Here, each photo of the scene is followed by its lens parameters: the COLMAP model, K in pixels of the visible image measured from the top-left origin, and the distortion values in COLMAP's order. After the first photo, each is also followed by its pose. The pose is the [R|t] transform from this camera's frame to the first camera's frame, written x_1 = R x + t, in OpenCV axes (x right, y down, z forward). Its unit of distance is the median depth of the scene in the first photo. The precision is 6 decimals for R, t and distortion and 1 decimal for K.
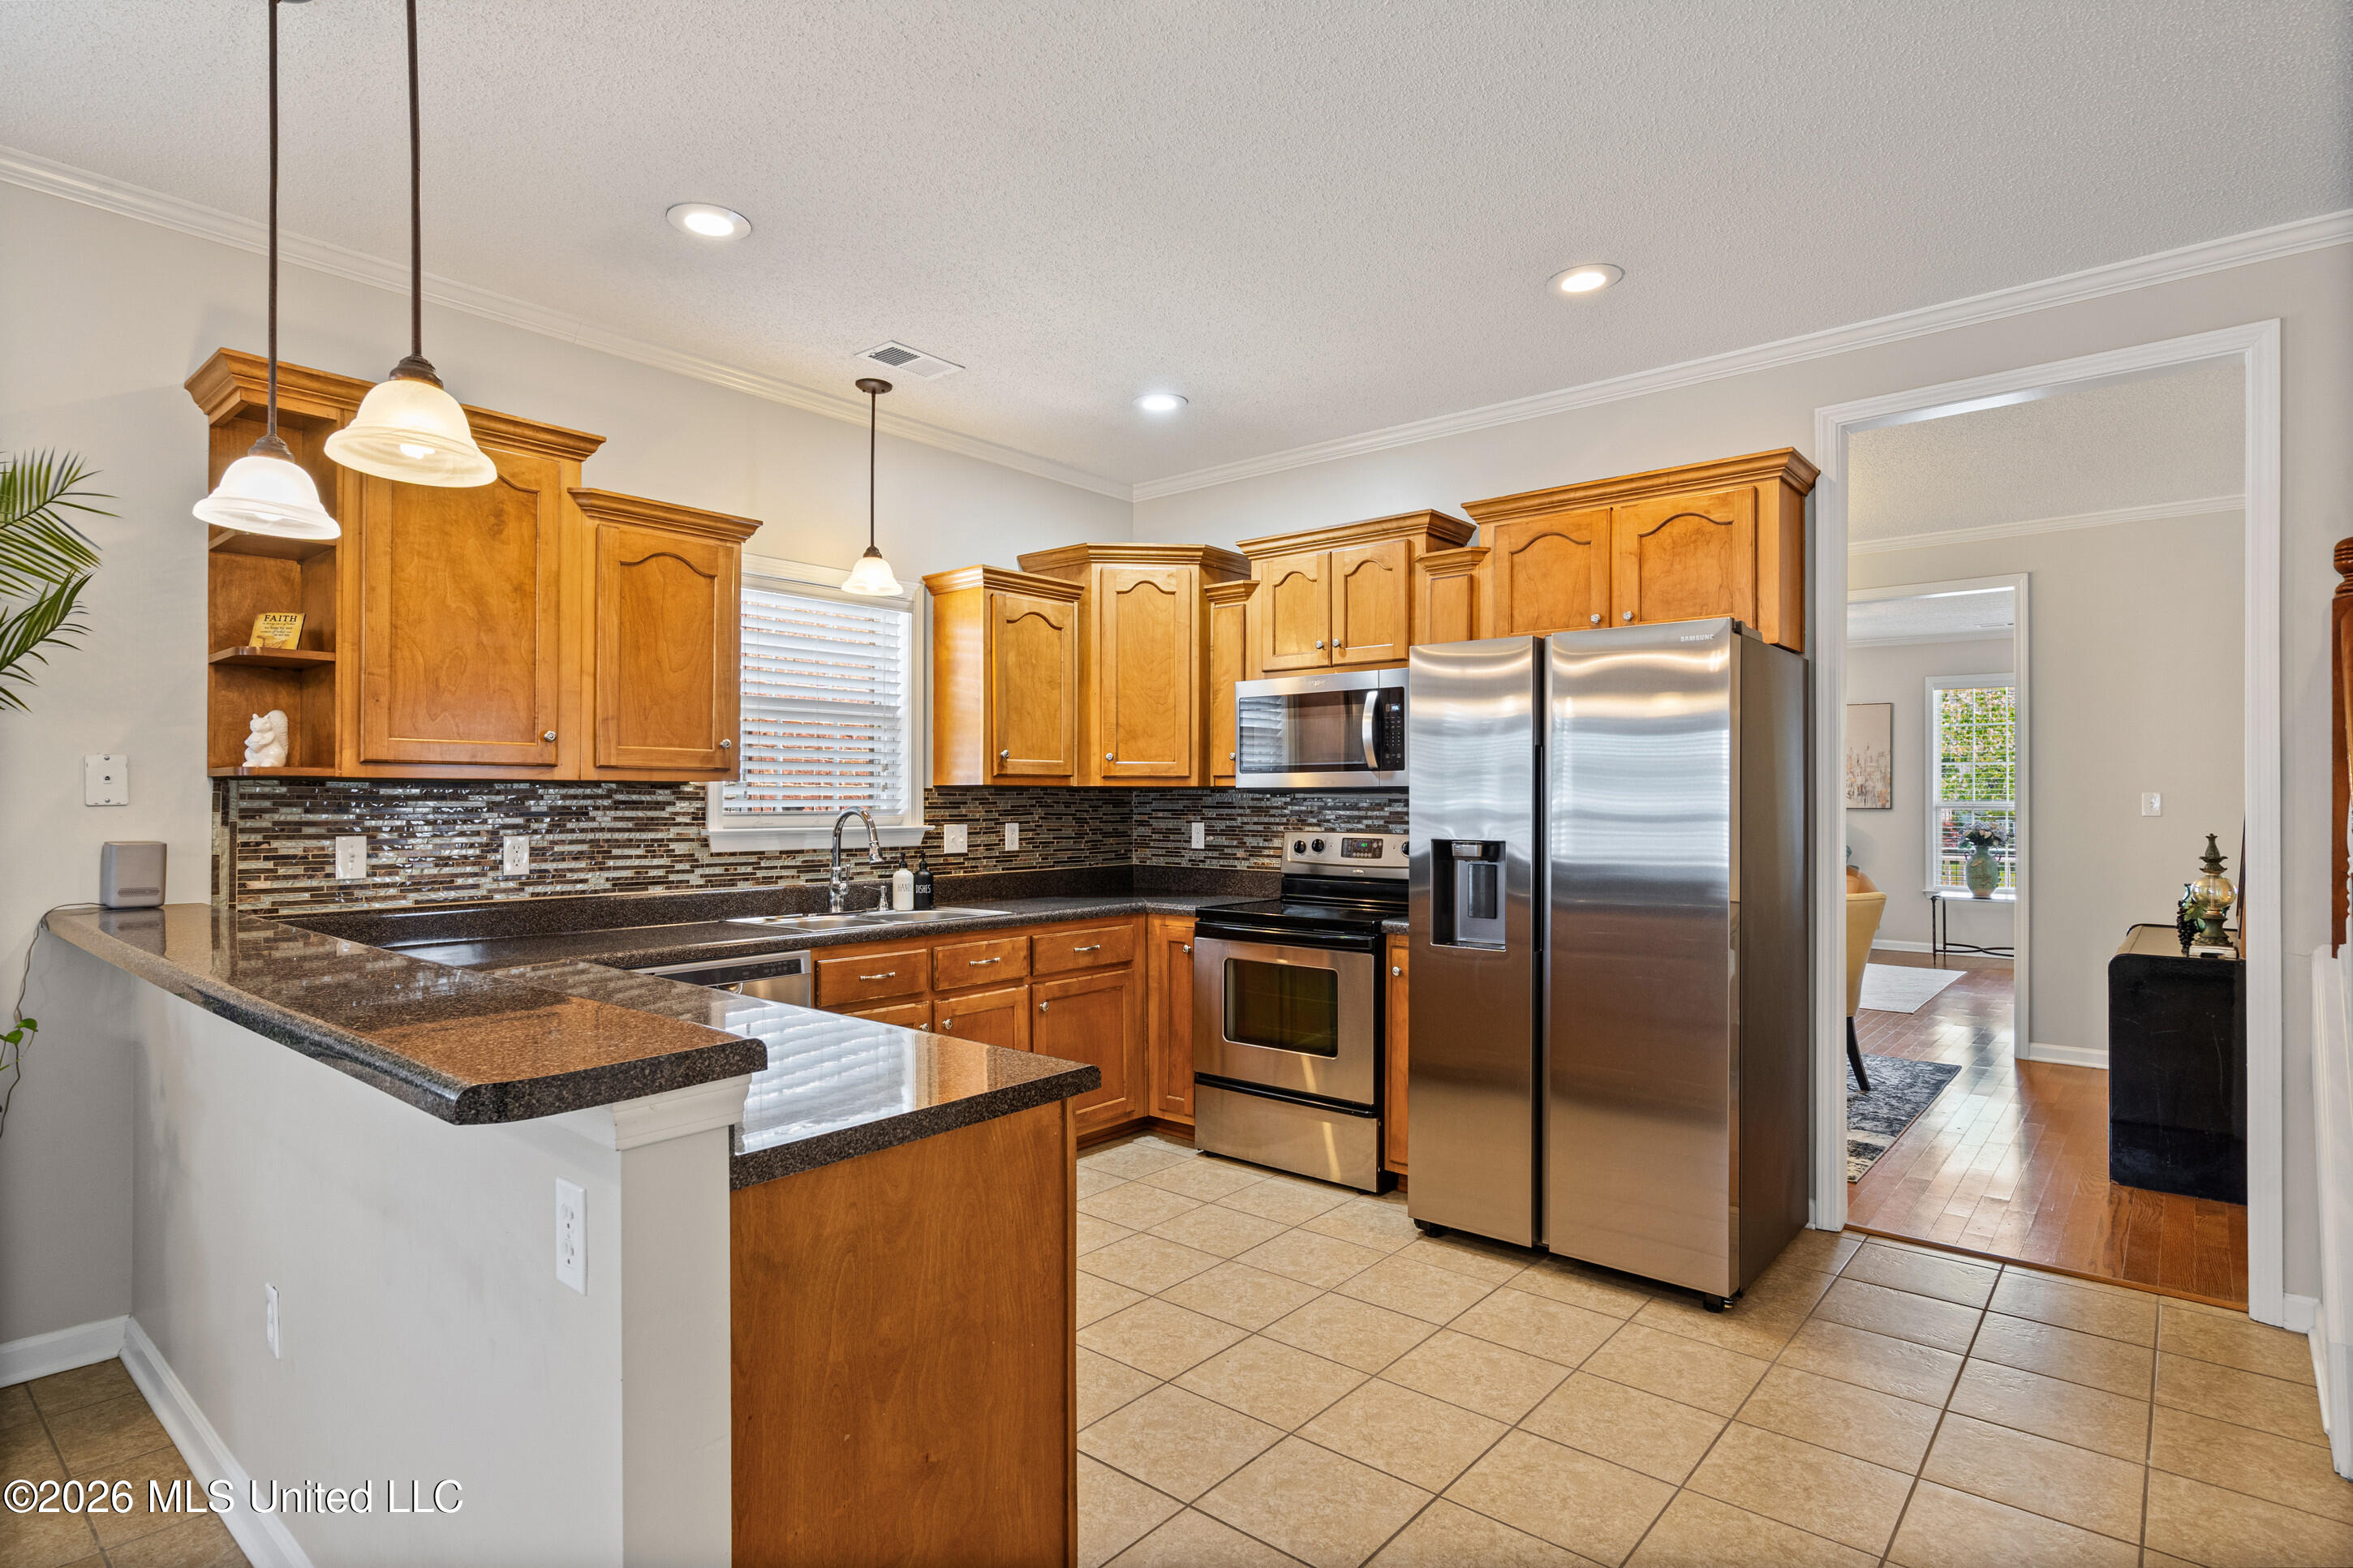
lens RADIAL K [[1210.8, 0, 1168.0], [0, 1210.8, 786.4], [0, 0, 1]] dist [0.005099, 0.000569]
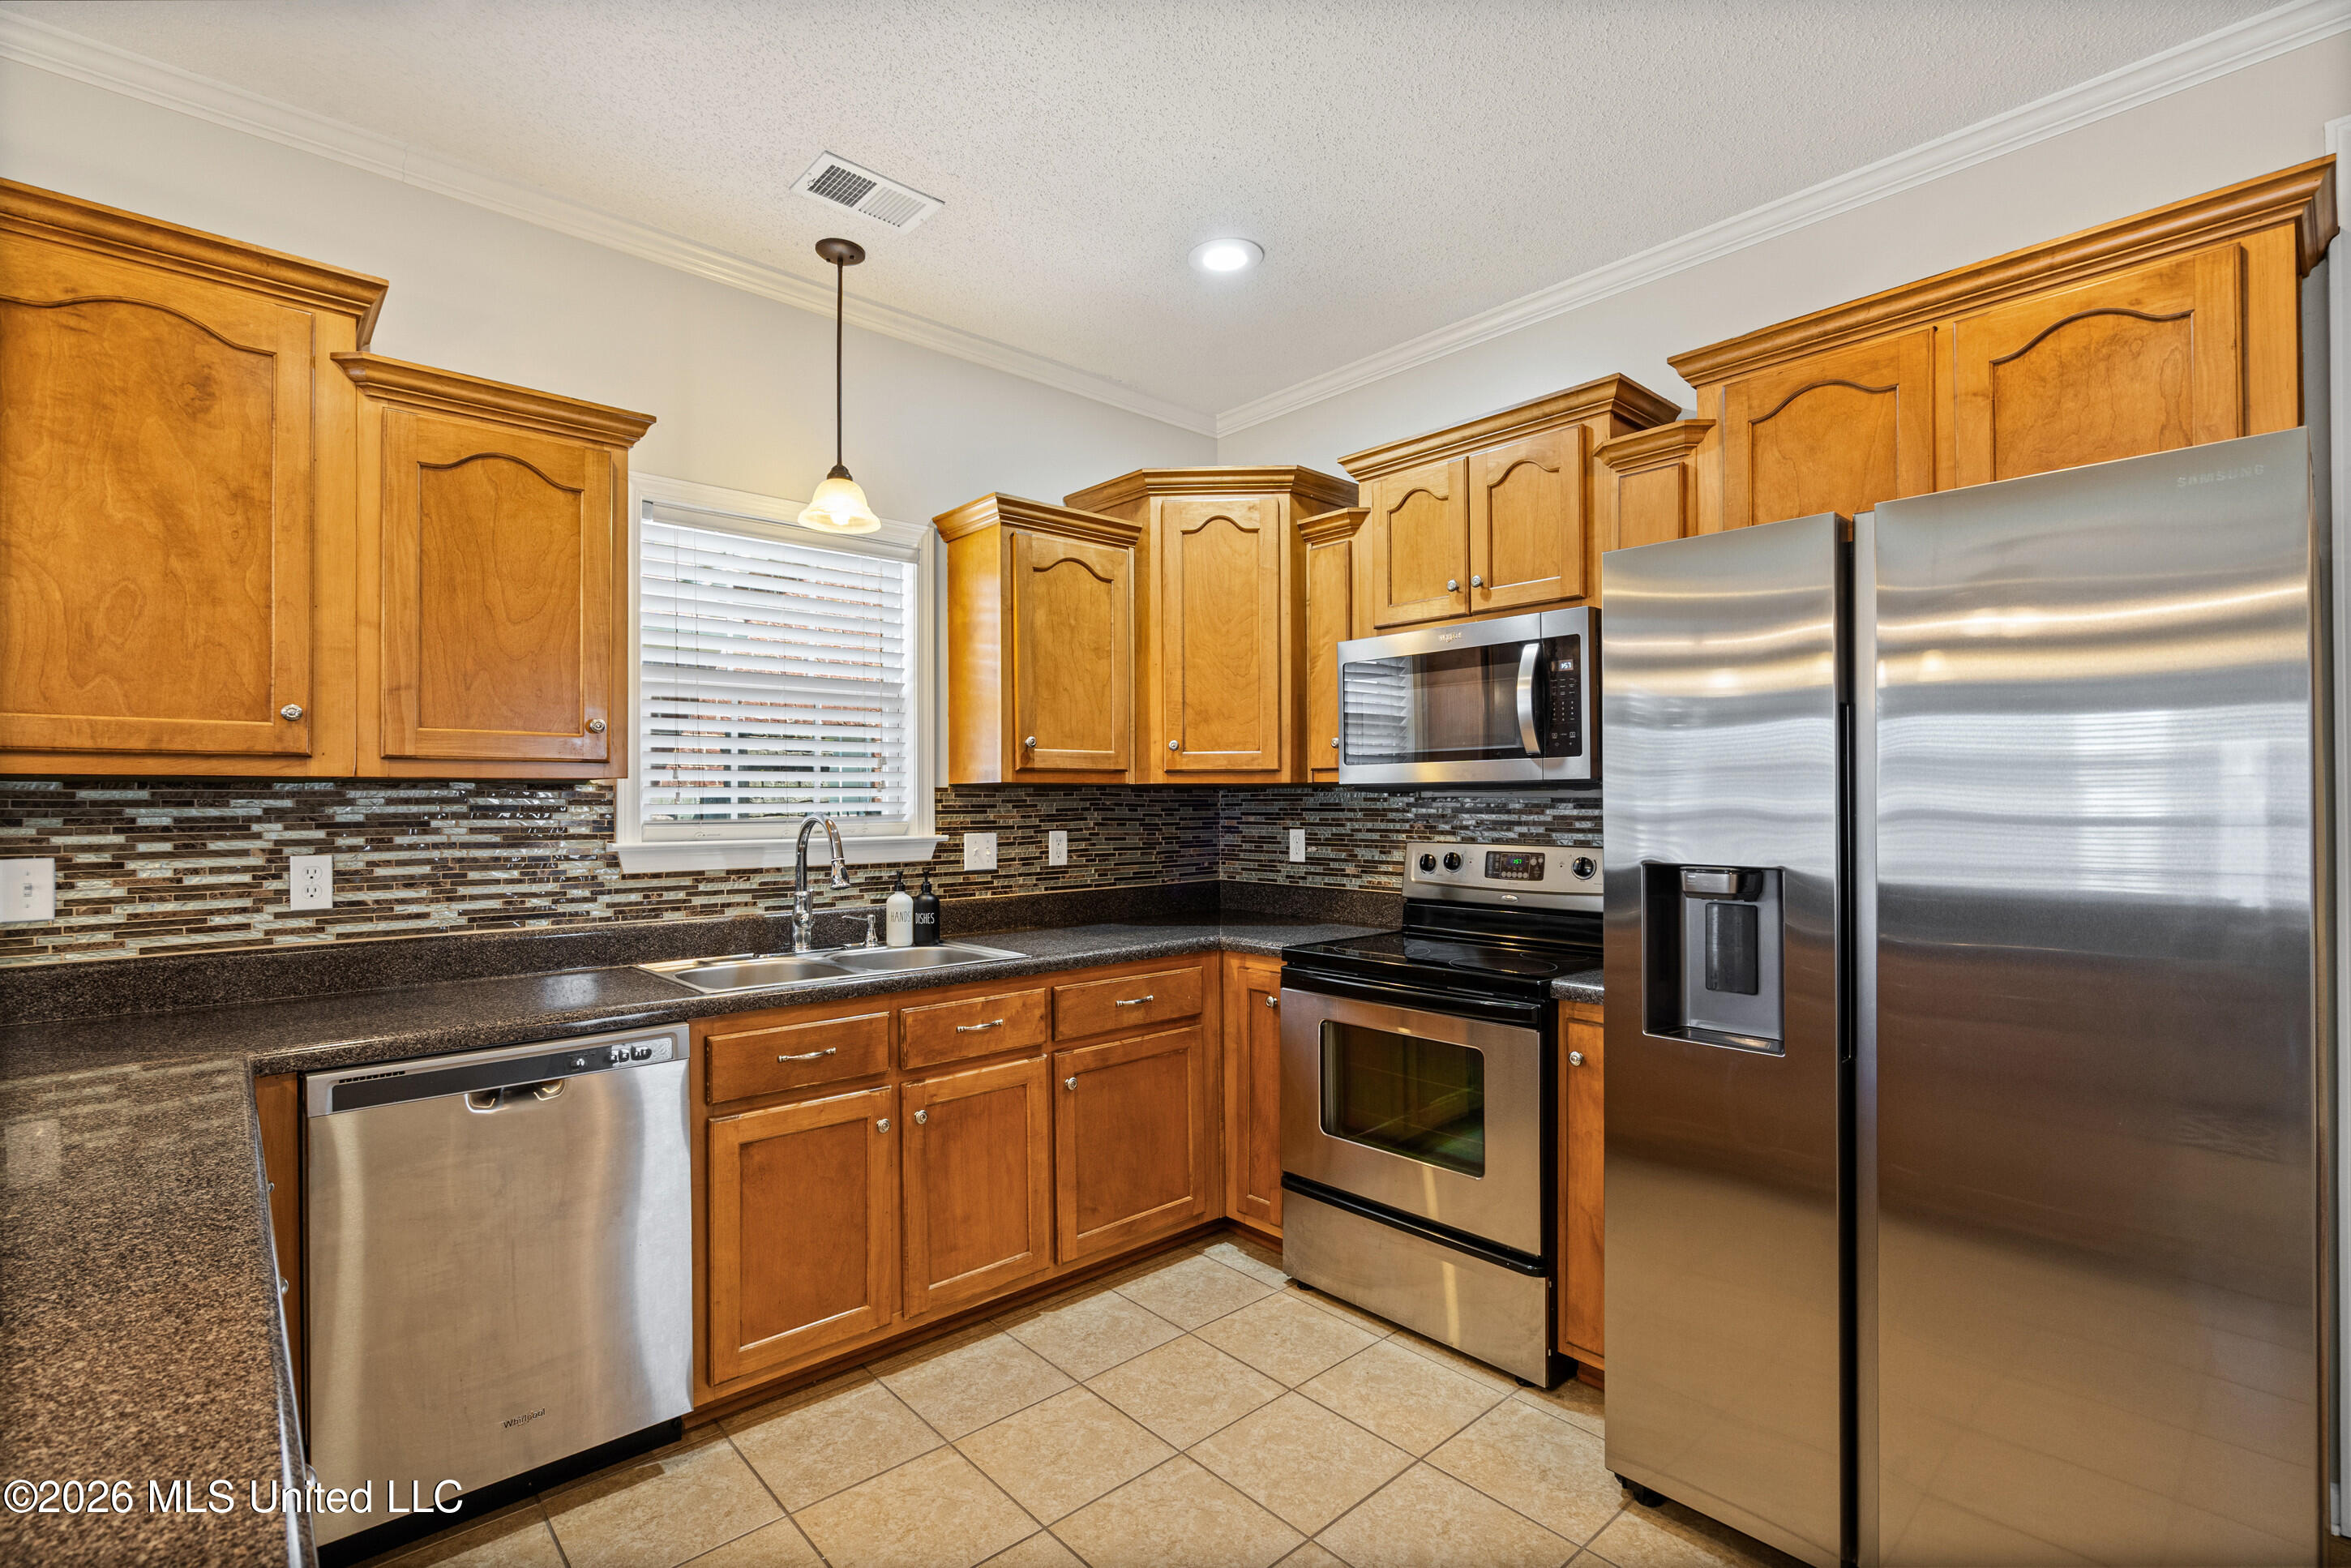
lens RADIAL K [[1071.0, 0, 1158.1], [0, 1071.0, 791.6], [0, 0, 1]] dist [-0.003182, 0.000819]
pose [[0.989786, -0.006543, -0.142408, 0.046277], [0.006887, 0.999974, 0.001920, 0.004392], [0.142392, -0.002881, 0.989806, 0.384385]]
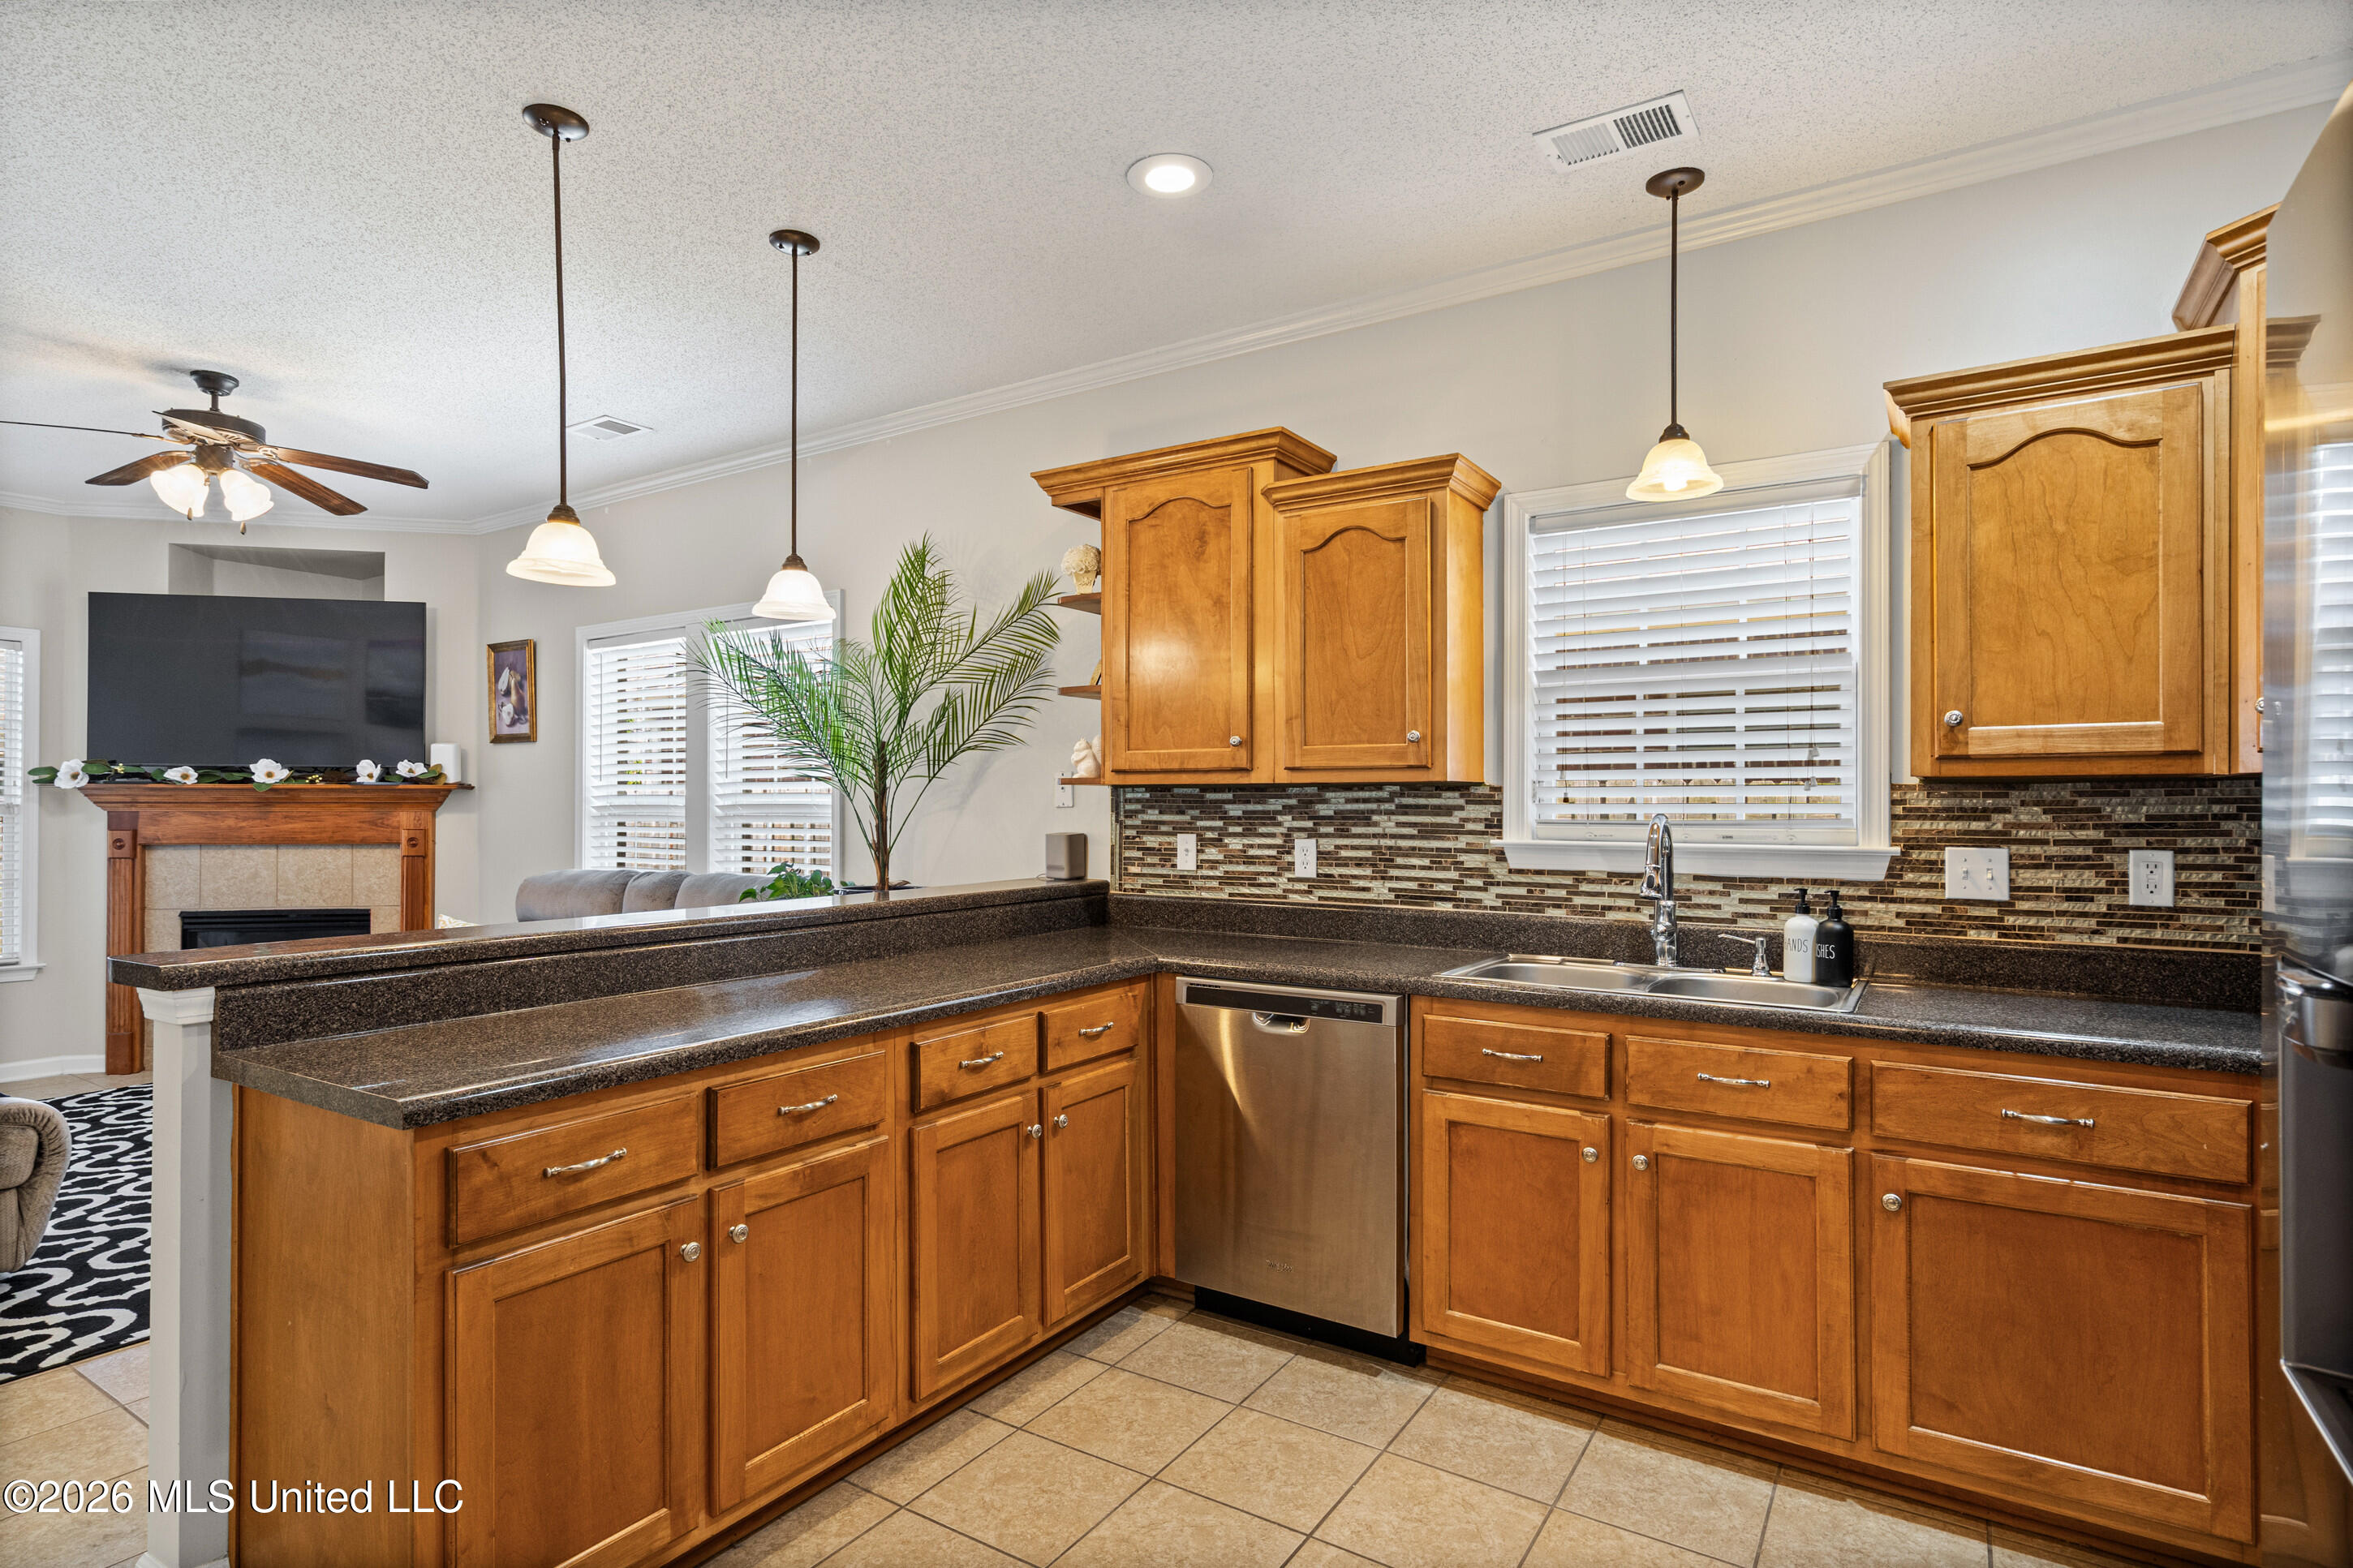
lens RADIAL K [[1210.8, 0, 1163.8], [0, 1210.8, 795.5], [0, 0, 1]] dist [0.005099, 0.000569]
pose [[0.119061, -0.008294, -0.992852, 0.398934], [0.008683, 0.999936, -0.007312, 0.009433], [0.992849, -0.007751, 0.119125, 0.662651]]
